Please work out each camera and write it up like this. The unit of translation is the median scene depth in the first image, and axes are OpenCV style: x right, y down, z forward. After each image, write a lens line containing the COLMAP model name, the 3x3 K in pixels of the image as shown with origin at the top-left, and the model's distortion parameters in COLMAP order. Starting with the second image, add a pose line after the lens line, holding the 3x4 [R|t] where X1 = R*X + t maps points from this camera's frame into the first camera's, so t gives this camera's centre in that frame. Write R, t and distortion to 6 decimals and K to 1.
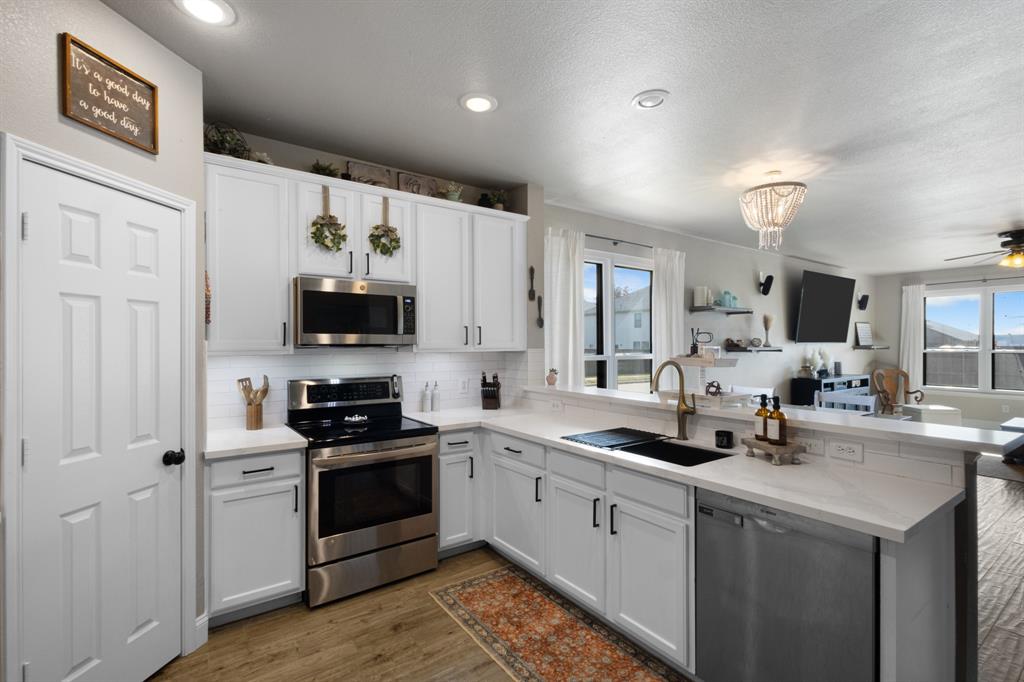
lens RADIAL K [[468.8, 0, 515.0], [0, 468.8, 345.3], [0, 0, 1]] dist [0.007870, -0.002634]
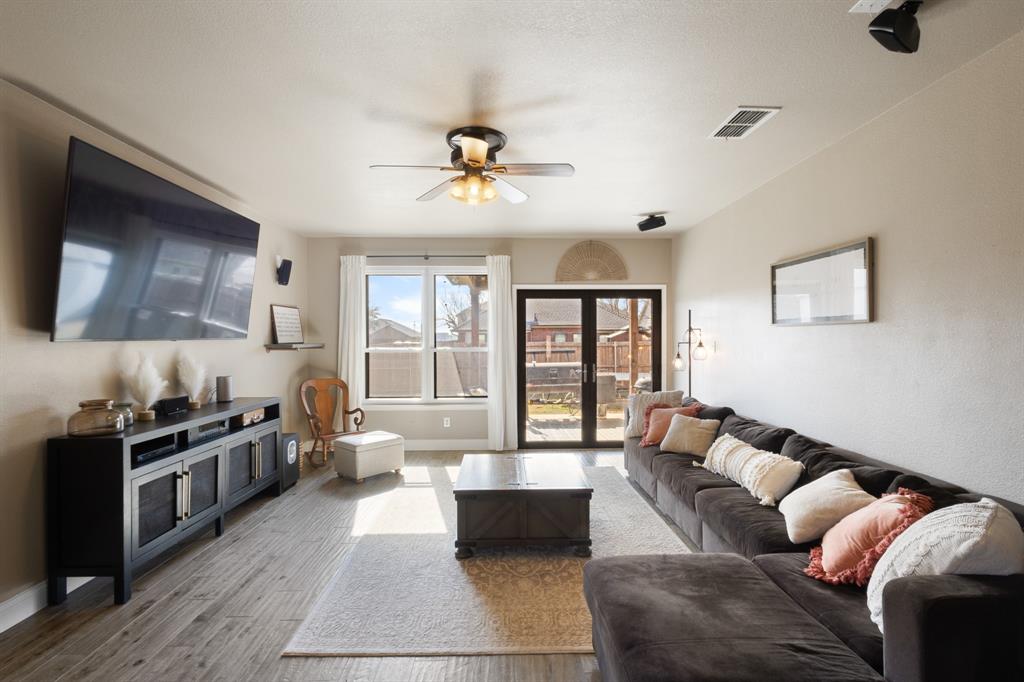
lens RADIAL K [[468.8, 0, 512.2], [0, 468.8, 340.1], [0, 0, 1]] dist [0.007870, -0.002634]
pose [[0.564929, -0.004809, 0.825125, 1.070164], [0.007171, 0.999974, 0.000919, -0.005935], [-0.825108, 0.005398, 0.564949, 1.094708]]
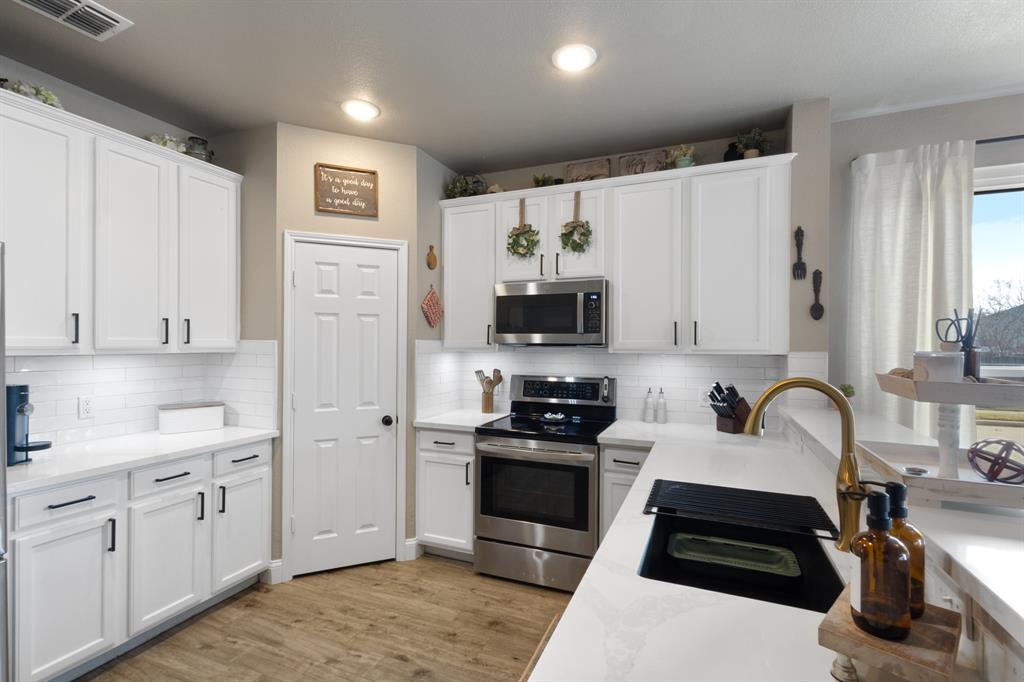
lens RADIAL K [[468.8, 0, 509.6], [0, 468.8, 342.8], [0, 0, 1]] dist [0.007870, -0.002634]
pose [[0.520662, 0.002657, -0.853759, 0.460577], [-0.007104, 0.999974, -0.001220, -0.002052], [0.853733, 0.006700, 0.520668, 0.365730]]
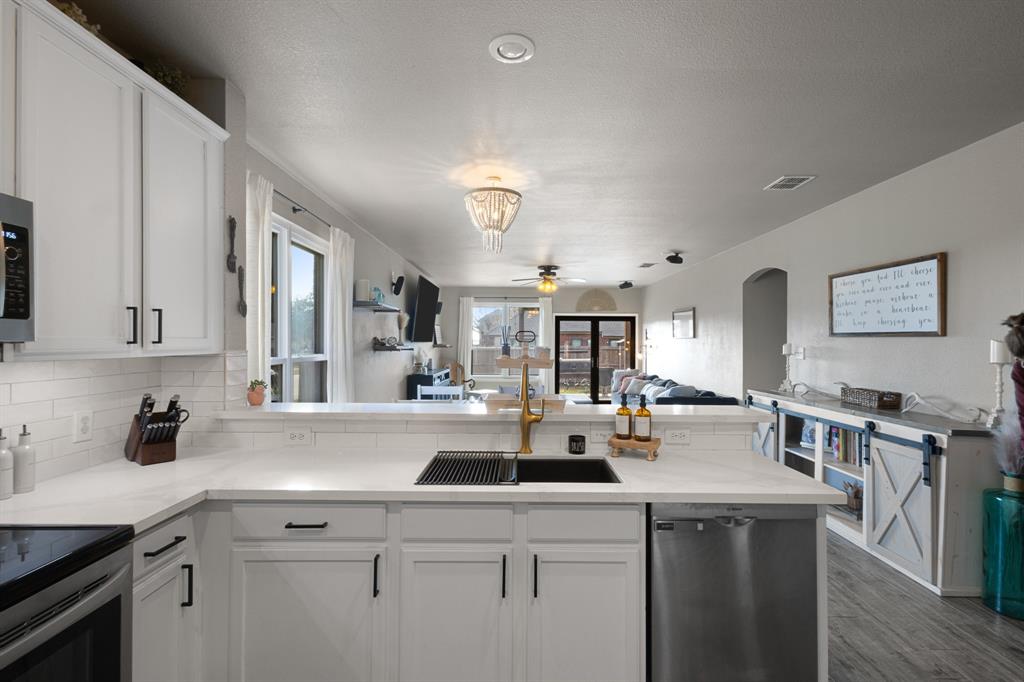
lens RADIAL K [[468.8, 0, 513.6], [0, 468.8, 340.0], [0, 0, 1]] dist [0.007870, -0.002634]
pose [[0.584199, 0.008309, 0.811568, -0.293925], [-0.002477, 0.999961, -0.008455, -0.001908], [-0.811606, 0.002930, 0.584197, 0.400896]]
